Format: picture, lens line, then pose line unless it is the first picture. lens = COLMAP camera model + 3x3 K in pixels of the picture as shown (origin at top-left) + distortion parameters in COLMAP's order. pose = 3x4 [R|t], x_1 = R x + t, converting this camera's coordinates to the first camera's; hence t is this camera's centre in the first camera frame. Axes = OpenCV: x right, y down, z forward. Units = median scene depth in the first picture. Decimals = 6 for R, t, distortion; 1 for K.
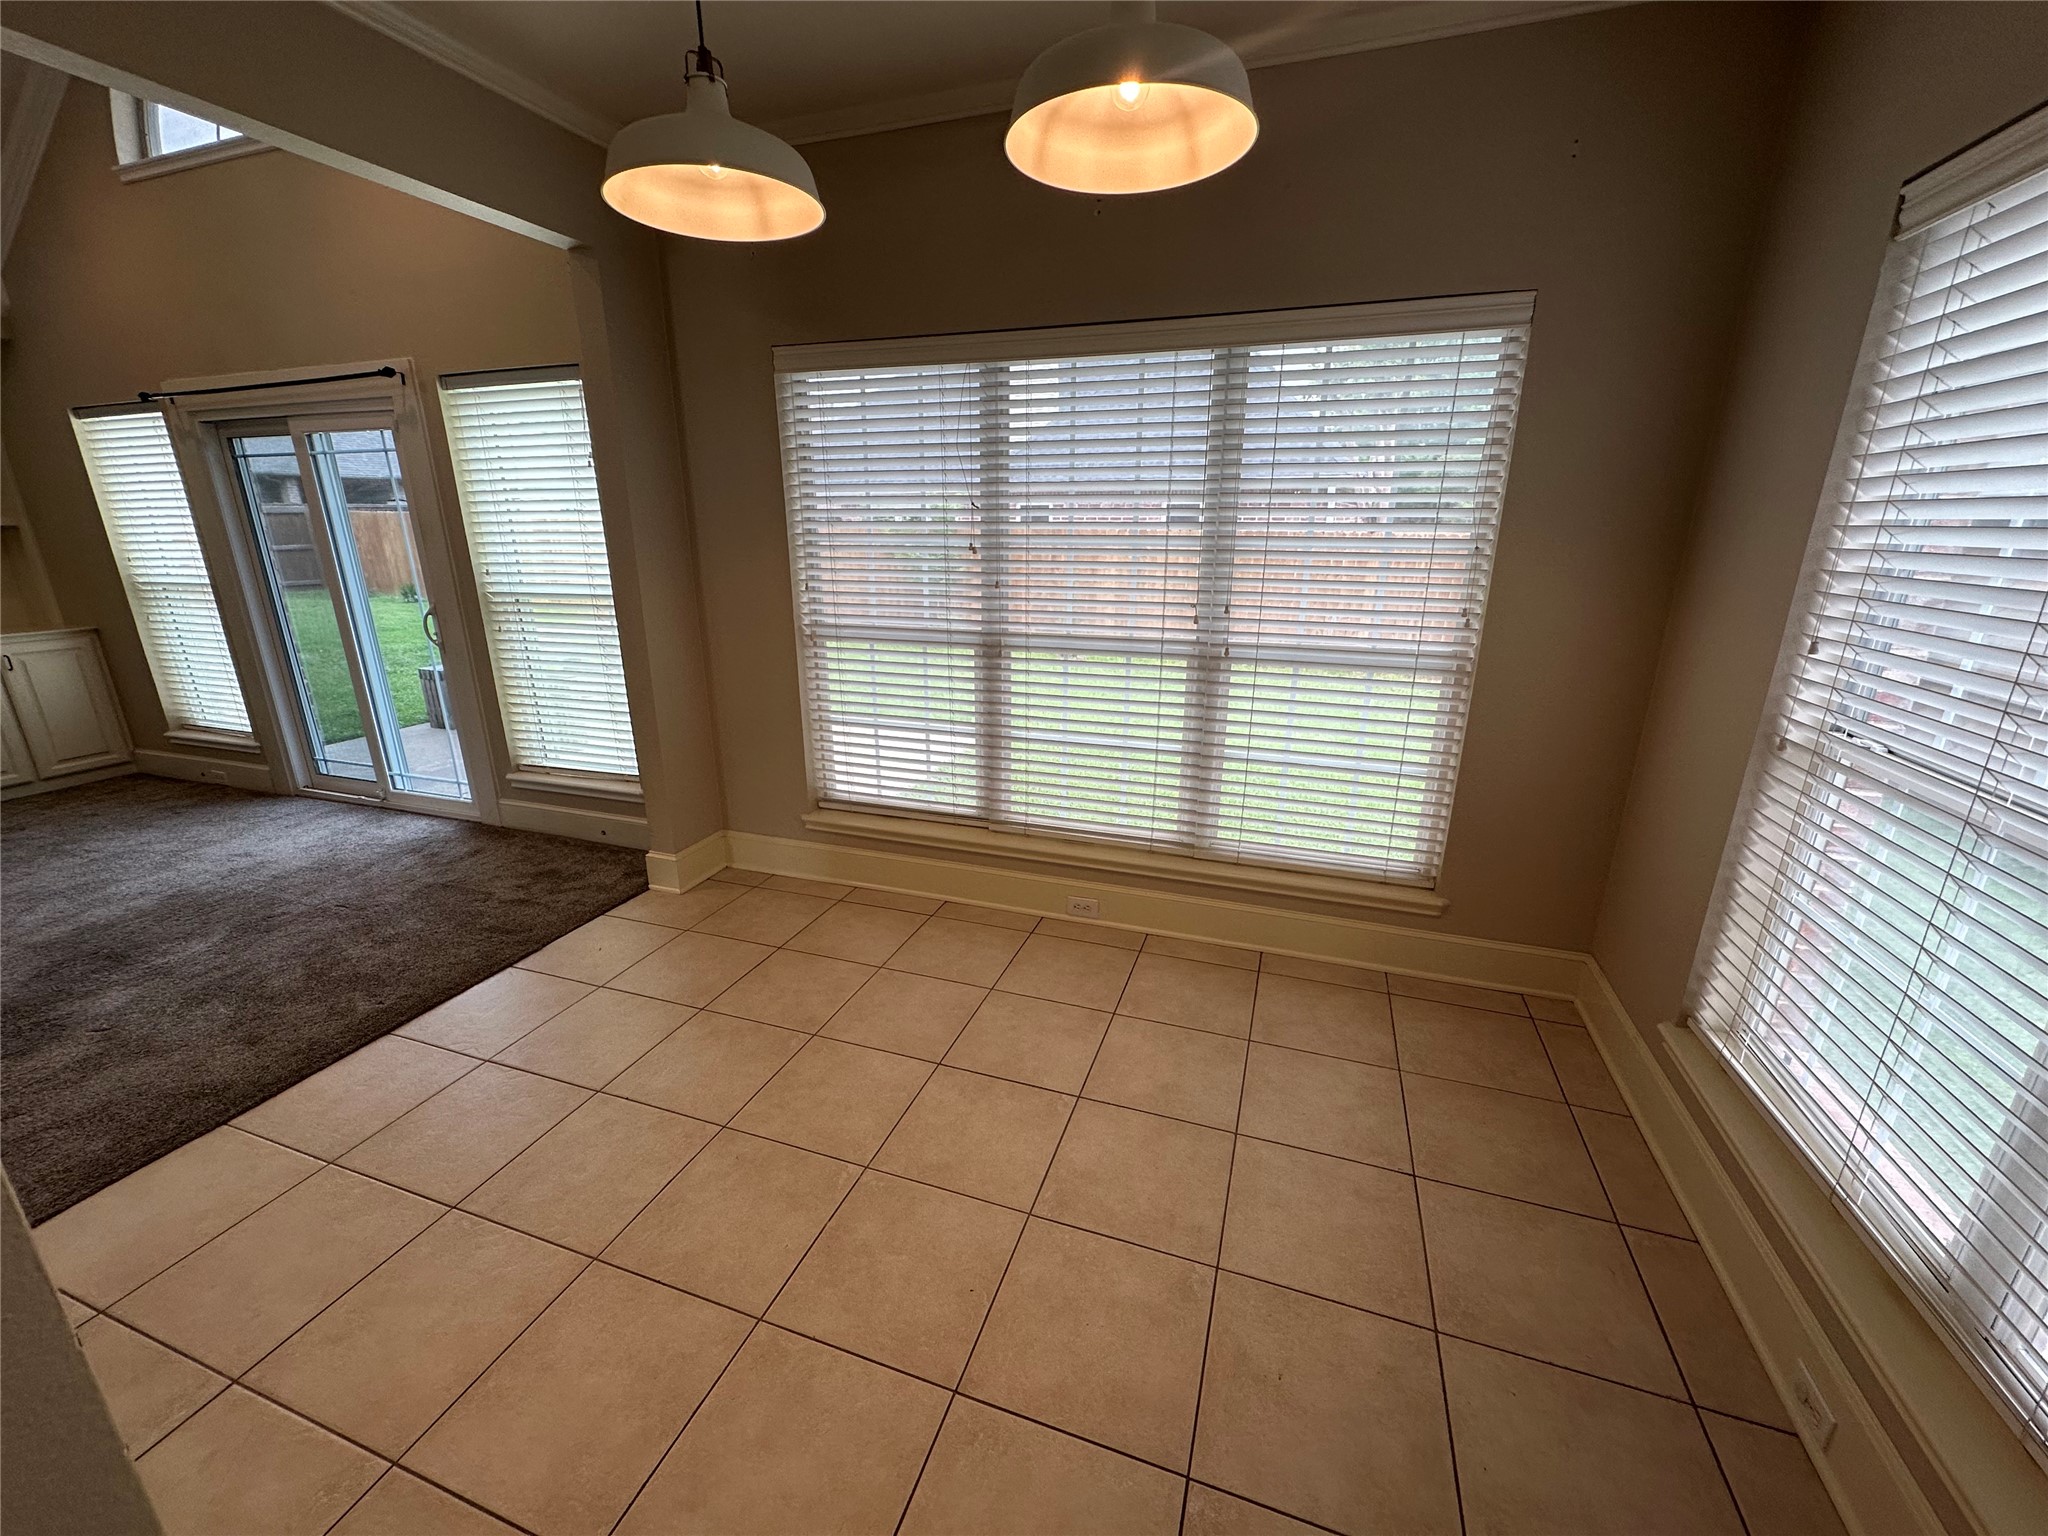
lens RADIAL K [[809.6, 0, 1011.0], [0, 809.6, 768.7], [0, 0, 1]] dist [-0.000499, 0.000131]
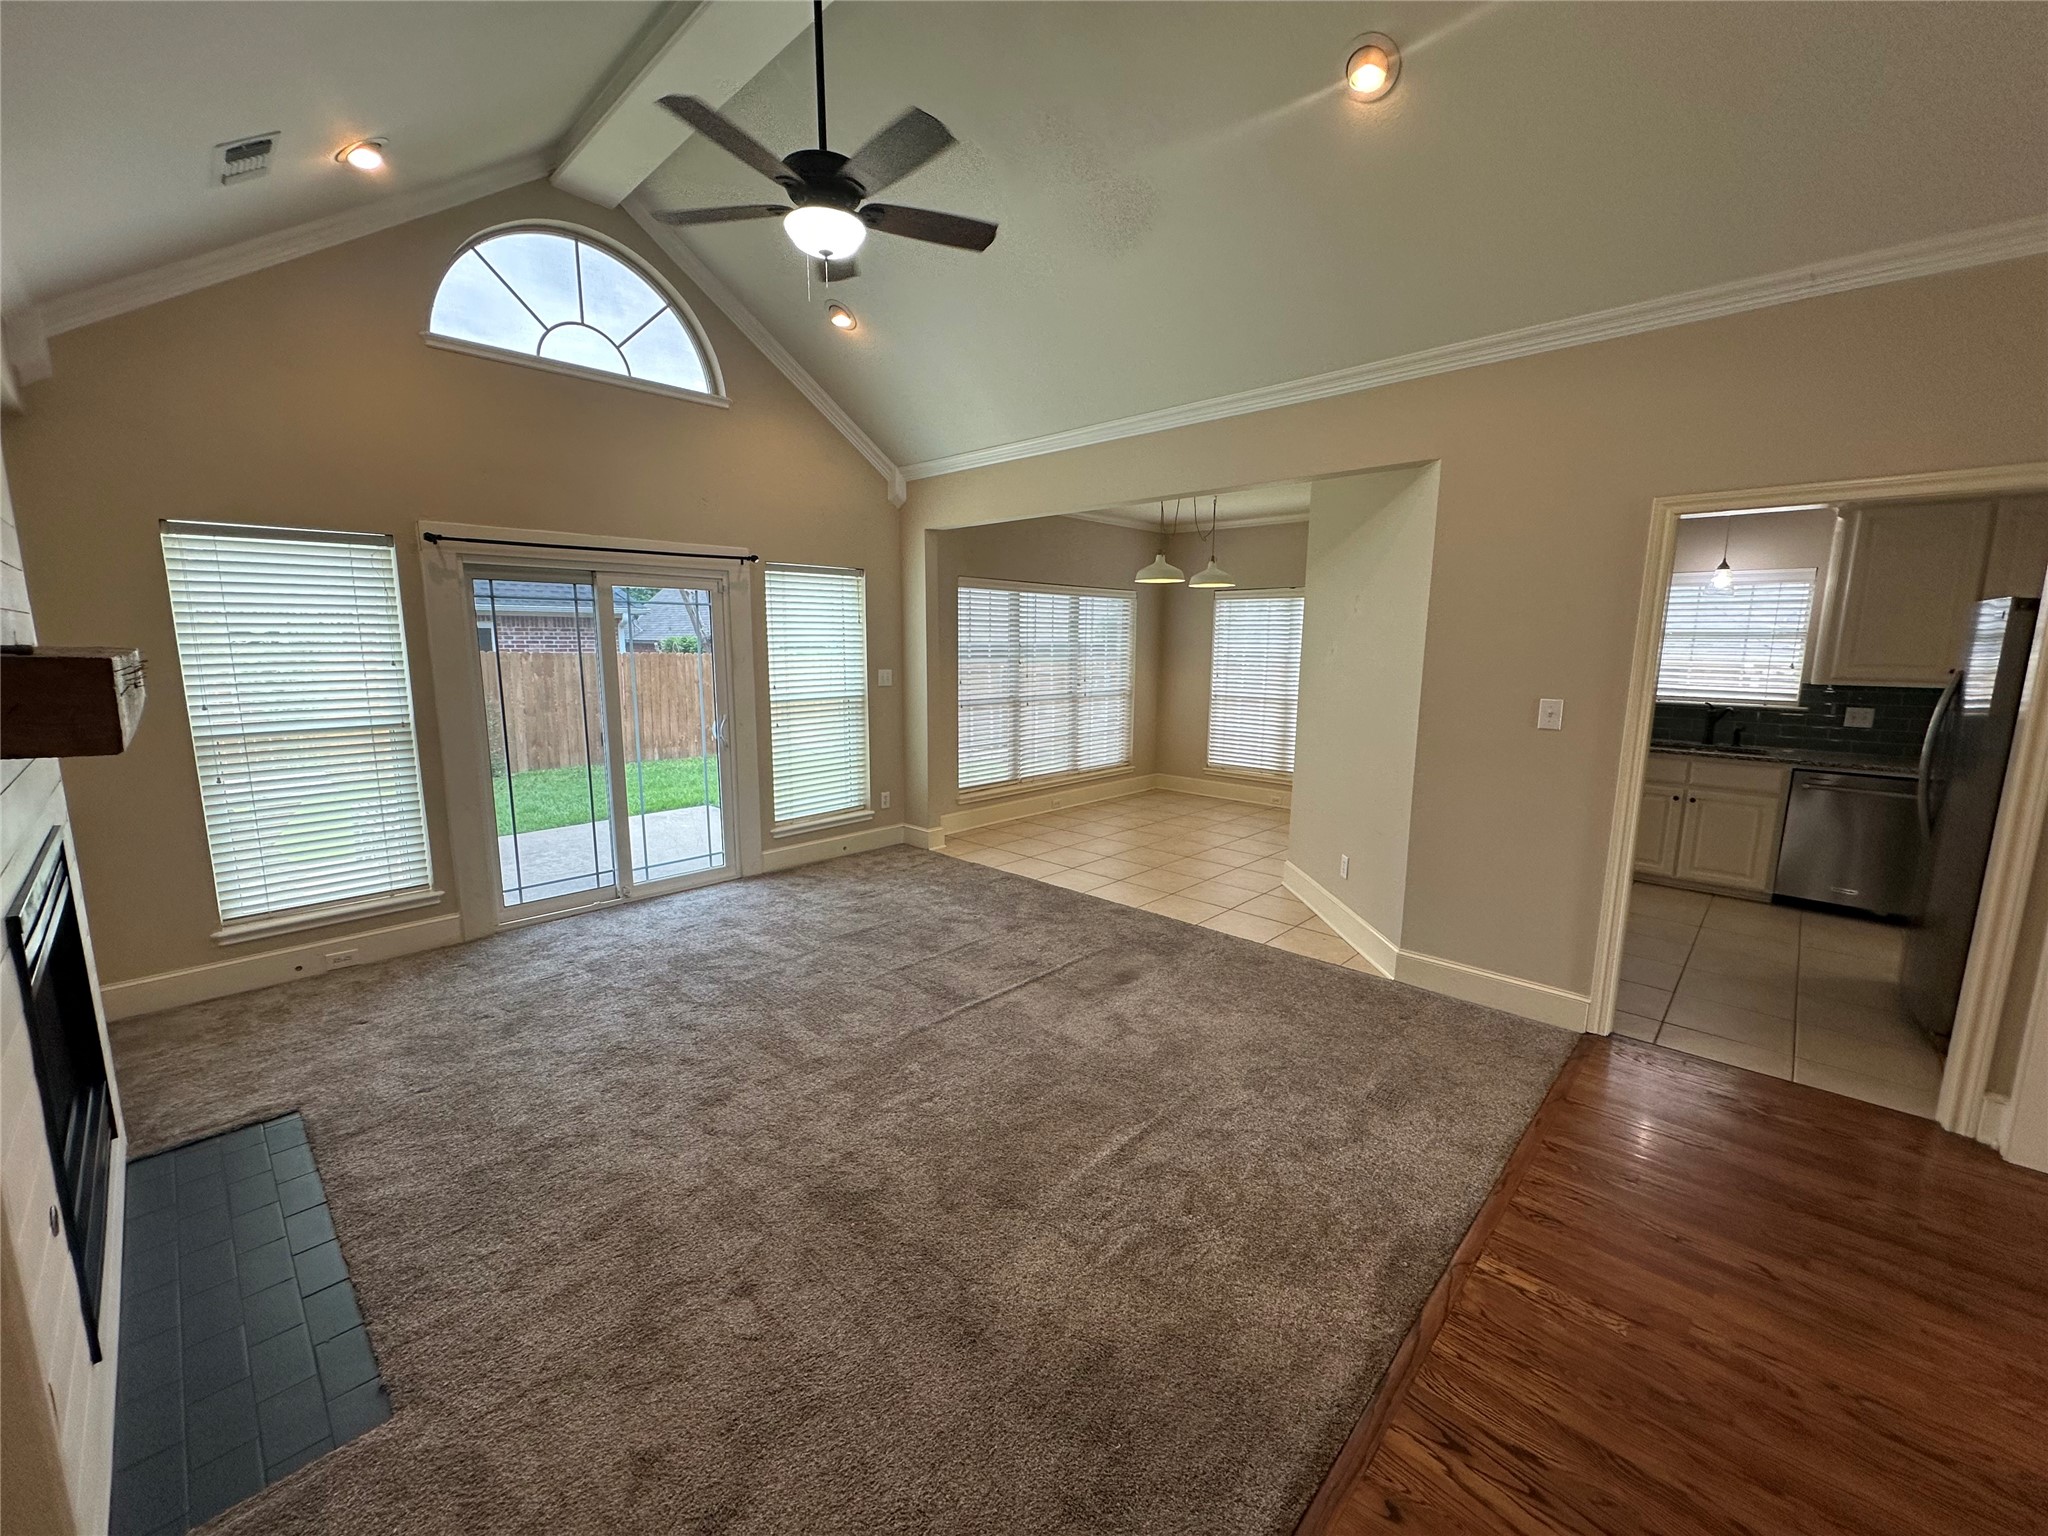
lens RADIAL K [[809.6, 0, 1023.7], [0, 809.6, 764.0], [0, 0, 1]] dist [-0.000499, 0.000131]
pose [[0.416249, -0.135404, 0.899112, -1.801601], [0.262011, 0.964767, 0.023991, -0.024471], [-0.870682, 0.225591, 0.437060, -0.006988]]
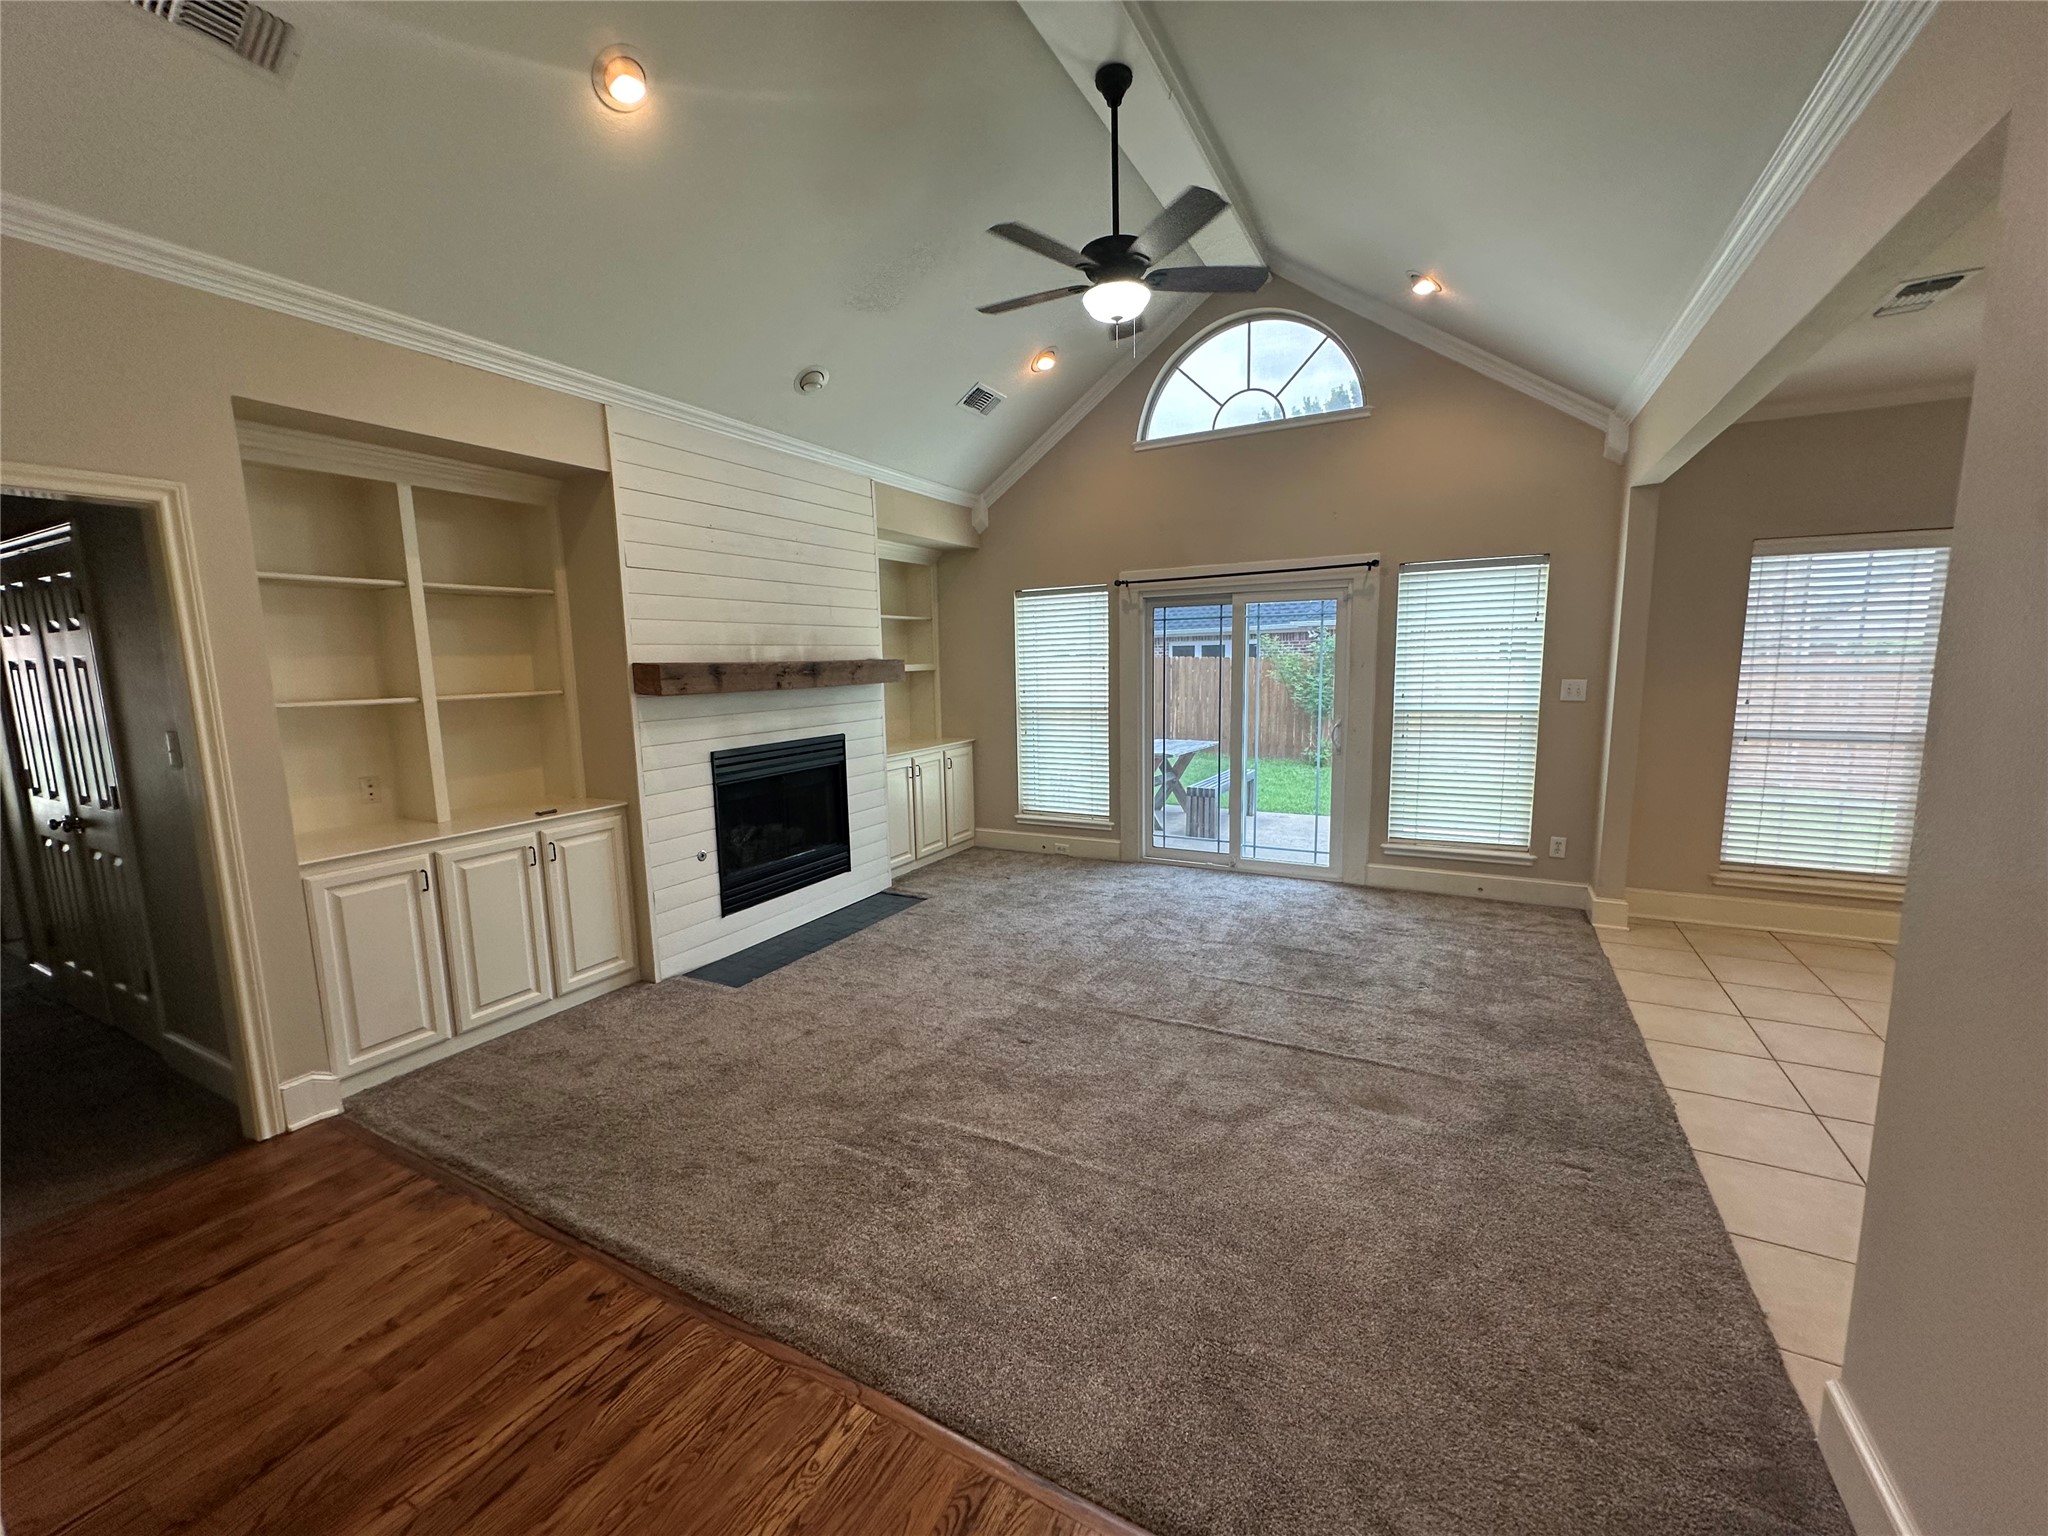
lens RADIAL K [[809.6, 0, 1022.3], [0, 809.6, 763.3], [0, 0, 1]] dist [-0.000499, 0.000131]
pose [[0.988313, 0.001620, -0.152431, -1.077660], [-0.026342, 0.986715, -0.160309, 0.112275], [0.150146, 0.162451, 0.975226, -0.435910]]
